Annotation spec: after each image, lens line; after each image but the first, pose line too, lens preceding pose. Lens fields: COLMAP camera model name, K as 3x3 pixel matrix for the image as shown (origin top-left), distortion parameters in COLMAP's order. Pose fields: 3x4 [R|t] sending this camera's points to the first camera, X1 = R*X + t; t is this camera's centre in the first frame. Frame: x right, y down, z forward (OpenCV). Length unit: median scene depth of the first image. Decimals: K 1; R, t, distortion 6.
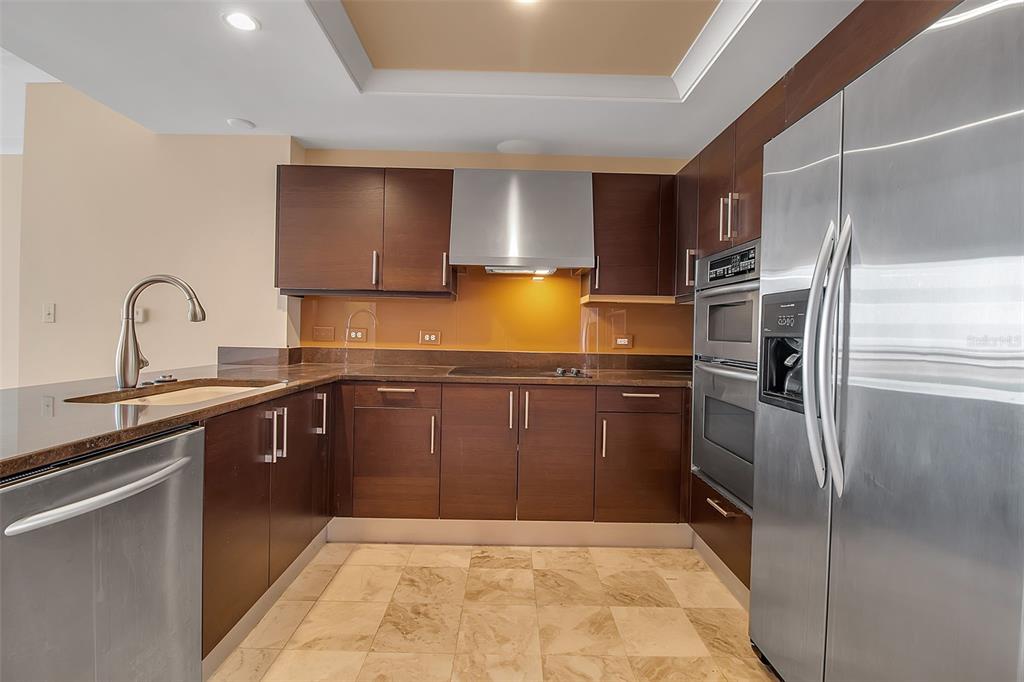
lens RADIAL K [[477.4, 0, 514.3], [0, 477.4, 332.9], [0, 0, 1]] dist [0.000261, -0.008539]
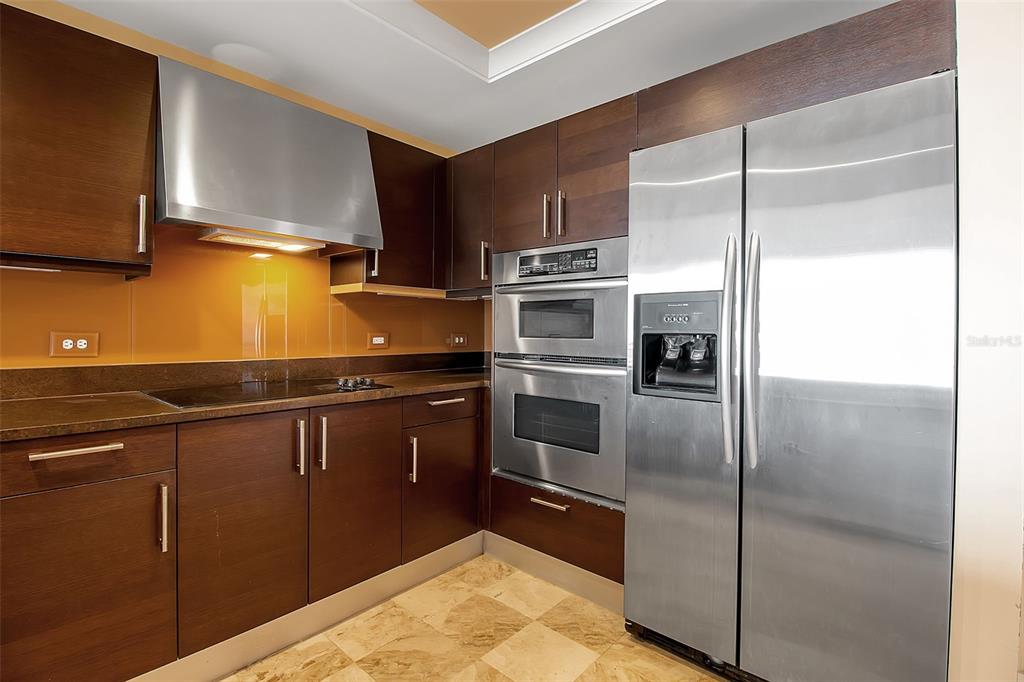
lens RADIAL K [[477.4, 0, 507.2], [0, 477.4, 332.2], [0, 0, 1]] dist [0.000261, -0.008539]
pose [[0.676361, -0.017756, 0.736356, -0.312758], [0.010315, 0.999840, 0.014635, -0.008830], [-0.736498, -0.002303, 0.676436, 0.335321]]
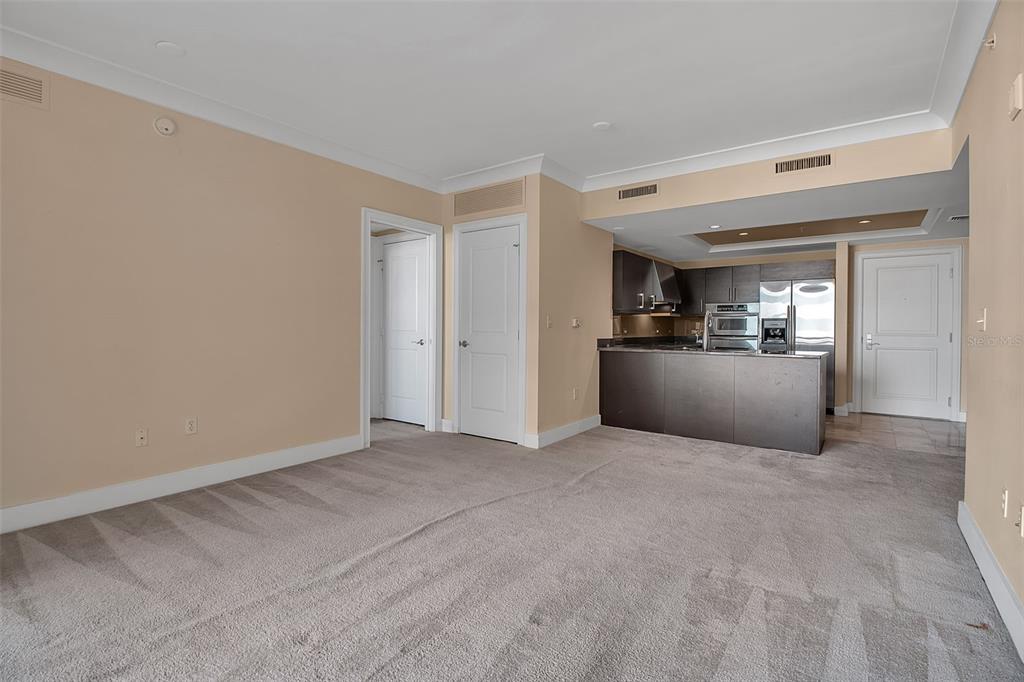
lens RADIAL K [[477.4, 0, 509.9], [0, 477.4, 332.3], [0, 0, 1]] dist [0.000261, -0.008539]
pose [[0.603977, -0.023776, 0.796647, -2.806736], [0.012033, 0.999713, 0.020714, -0.048726], [-0.796911, -0.002925, 0.604090, 0.162577]]
